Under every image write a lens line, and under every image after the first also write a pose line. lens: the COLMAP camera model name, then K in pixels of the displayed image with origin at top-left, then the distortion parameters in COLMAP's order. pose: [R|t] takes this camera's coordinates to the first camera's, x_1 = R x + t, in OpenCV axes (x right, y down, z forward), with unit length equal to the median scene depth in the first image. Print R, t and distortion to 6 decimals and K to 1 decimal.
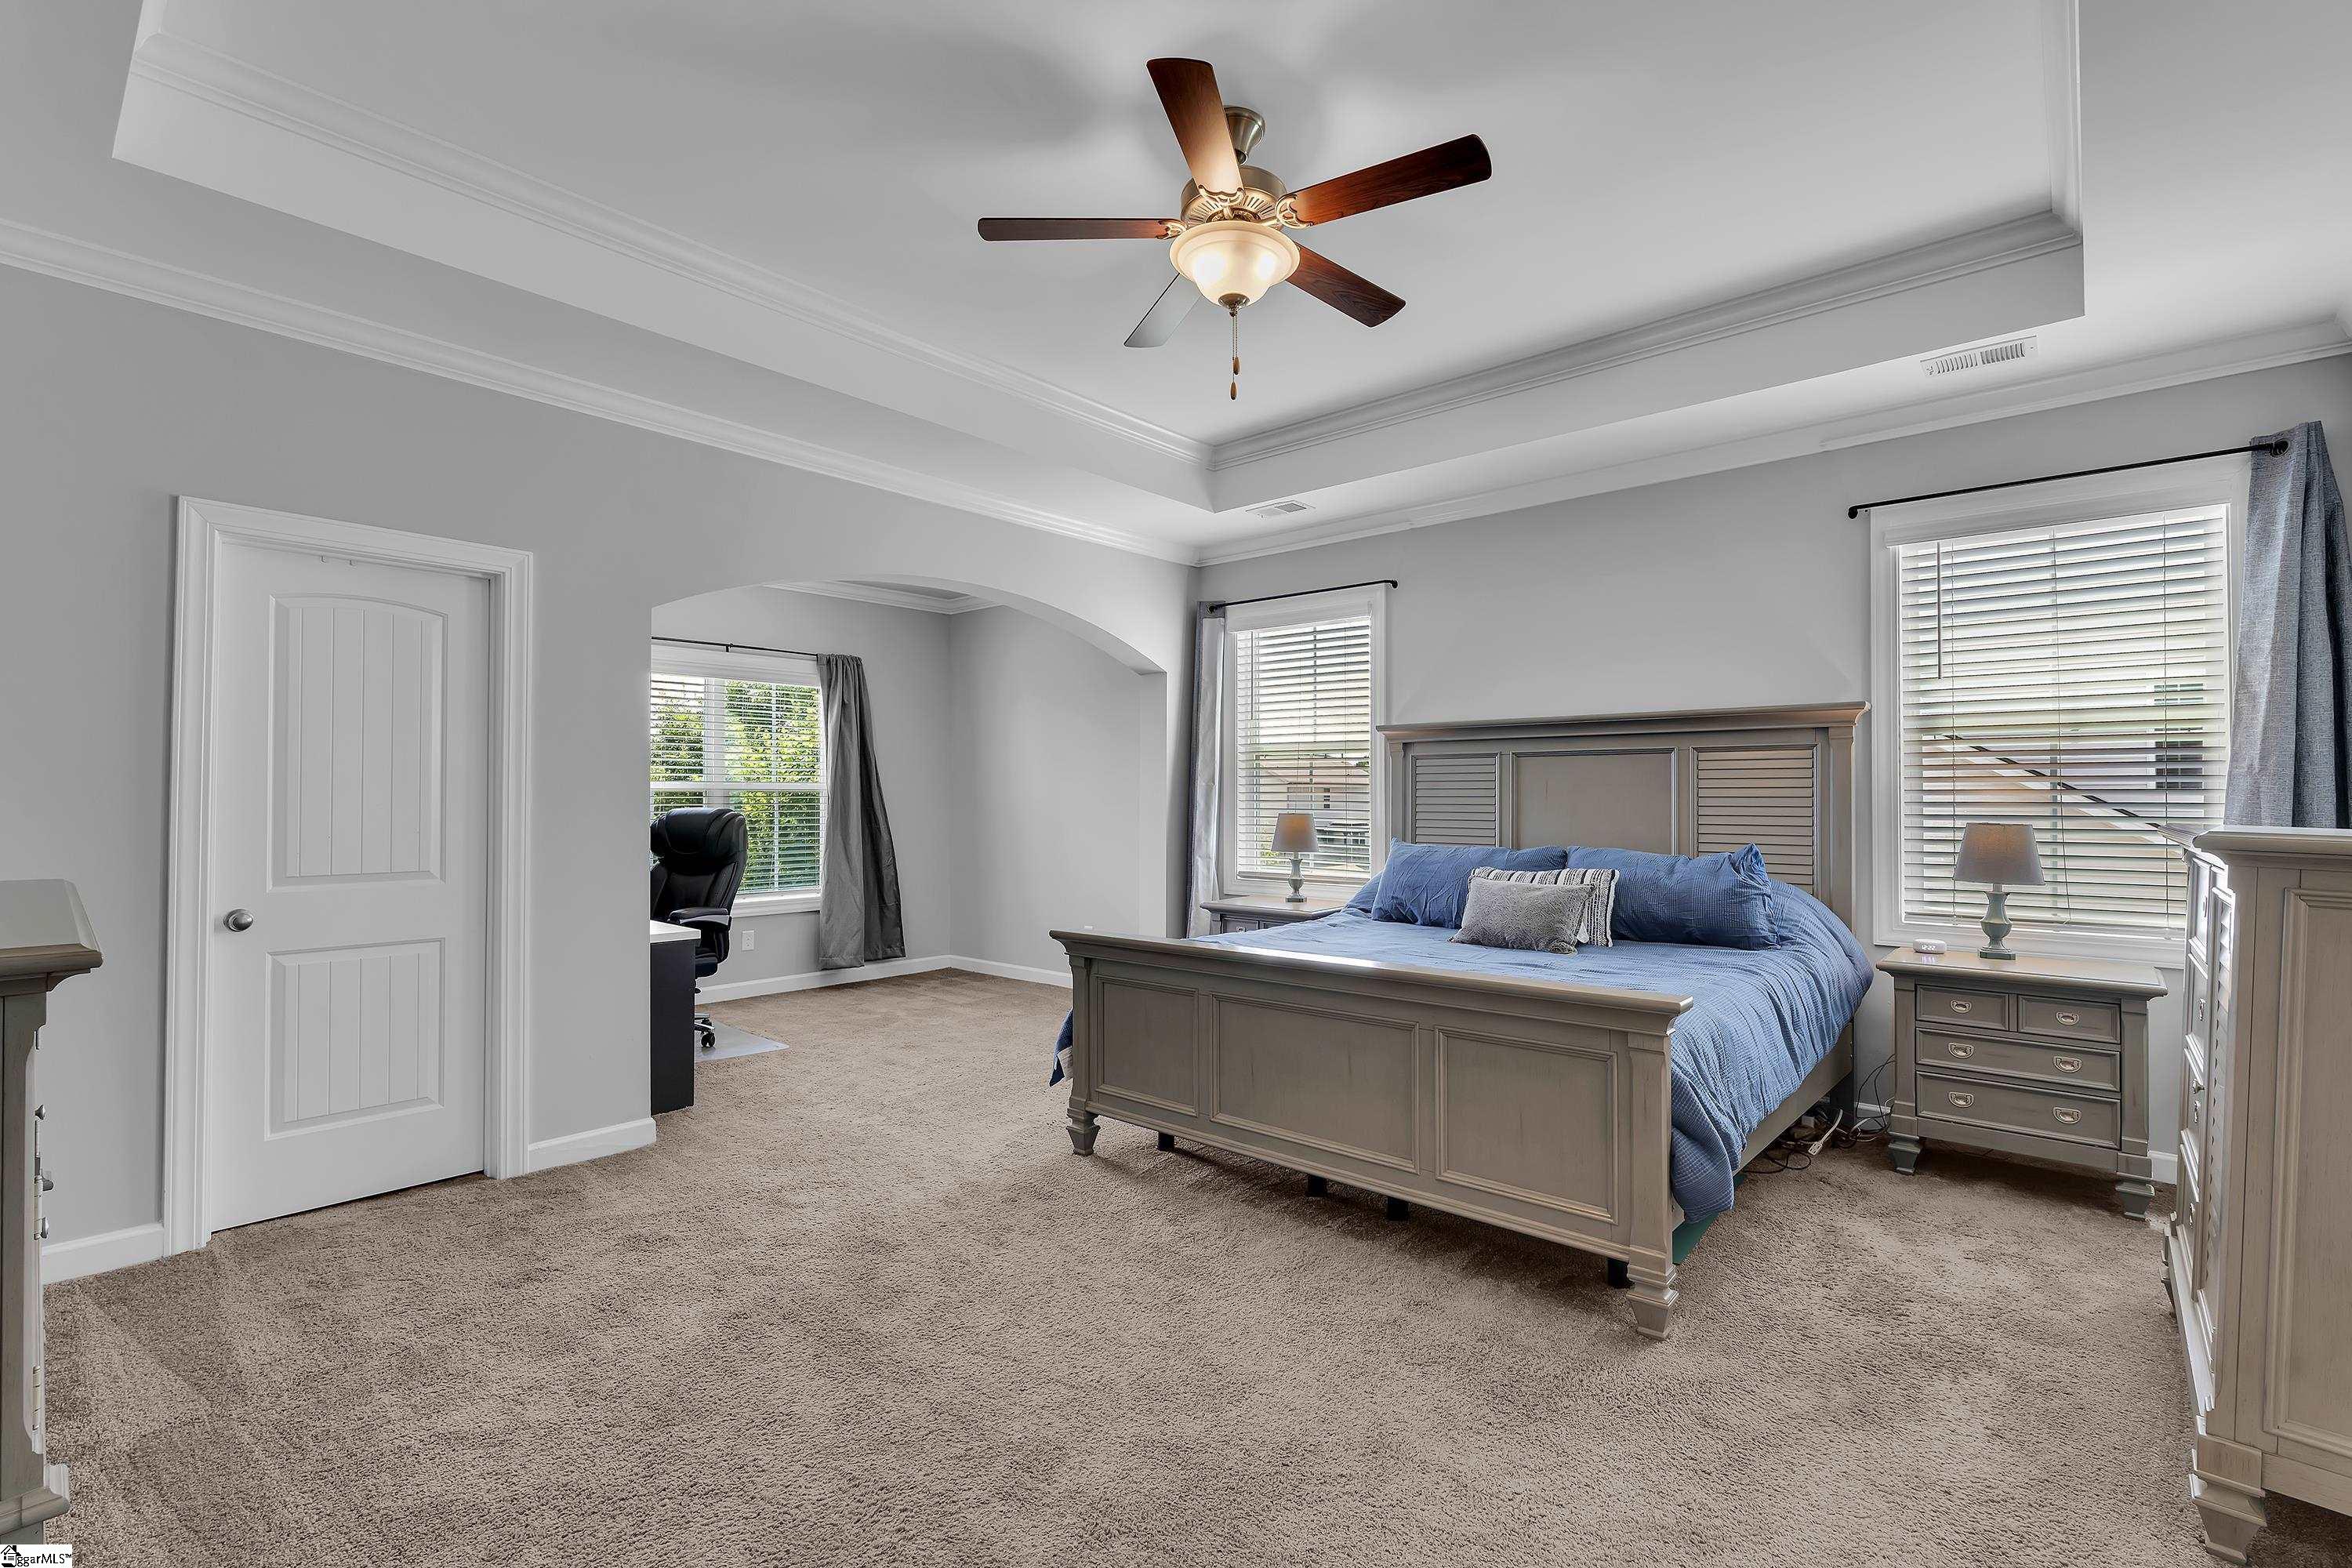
lens RADIAL K [[1033.3, 0, 1176.7], [0, 1033.3, 796.7], [0, 0, 1]] dist [-0.005201, -0.000950]
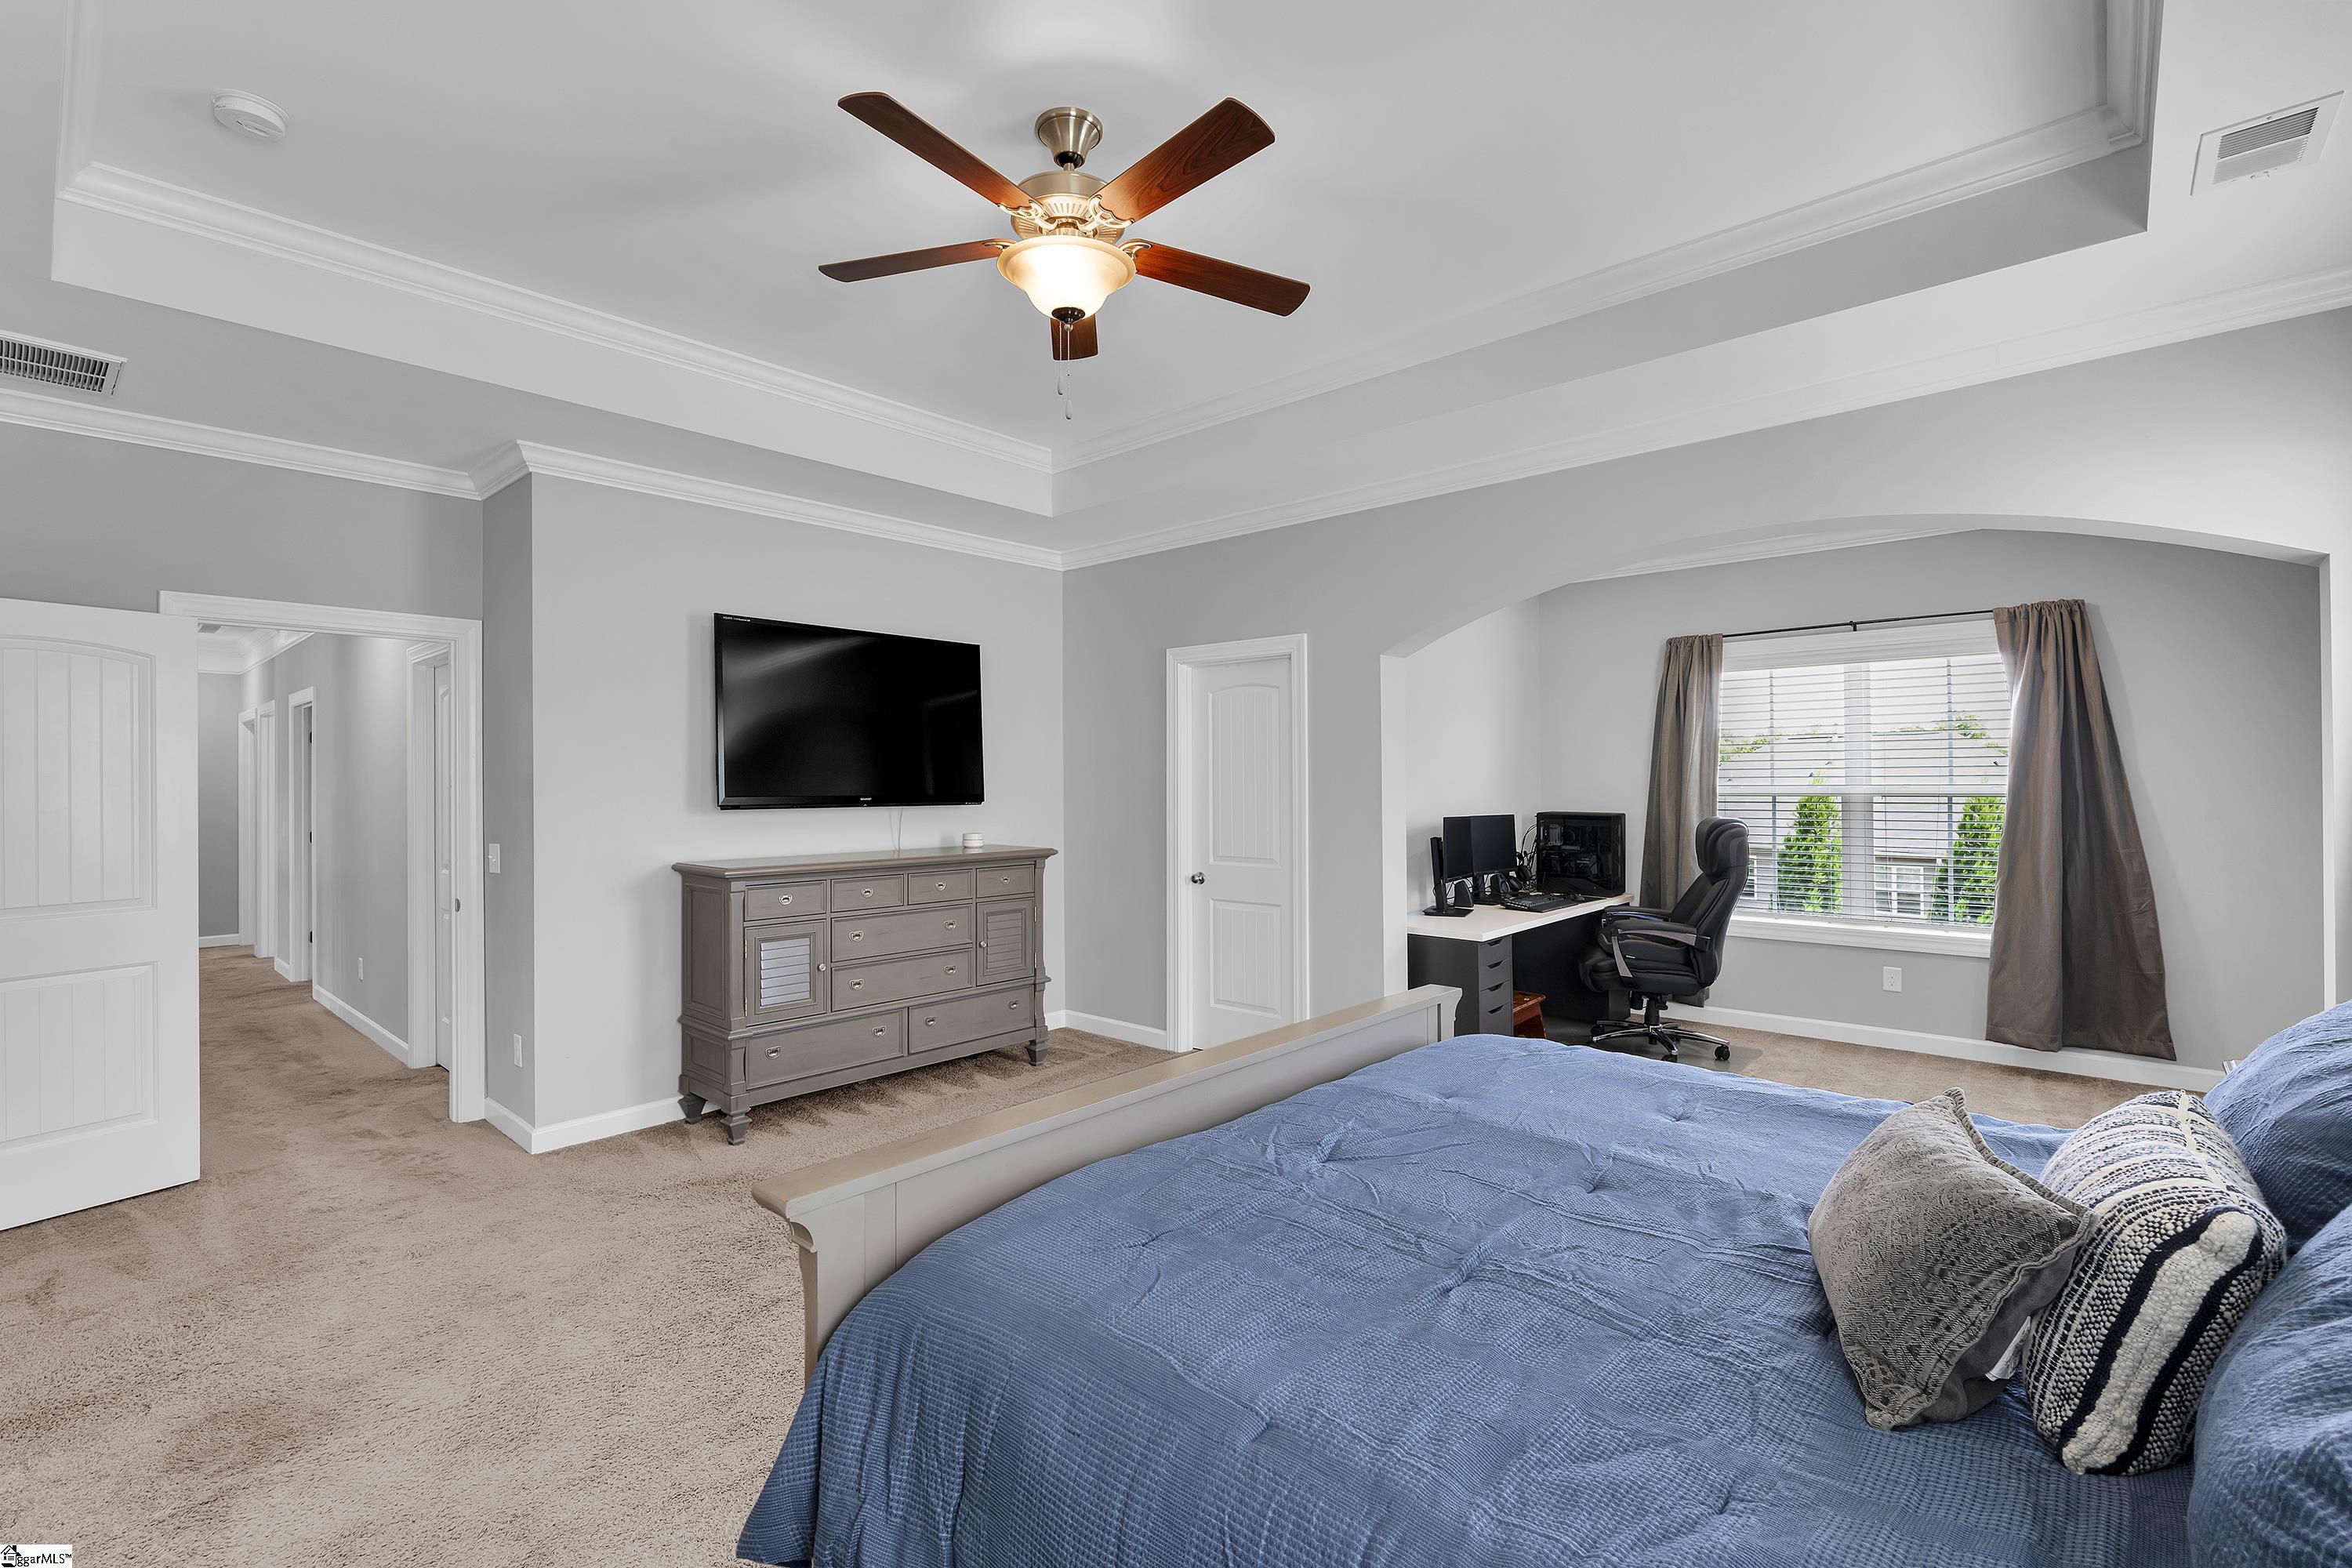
lens RADIAL K [[1033.3, 0, 1177.3], [0, 1033.3, 789.6], [0, 0, 1]] dist [-0.005201, -0.000950]
pose [[0.001673, -0.003760, -0.999992, 0.582418], [0.007636, 0.999964, -0.003748, -0.018046], [0.999969, -0.007629, 0.001702, 0.637784]]
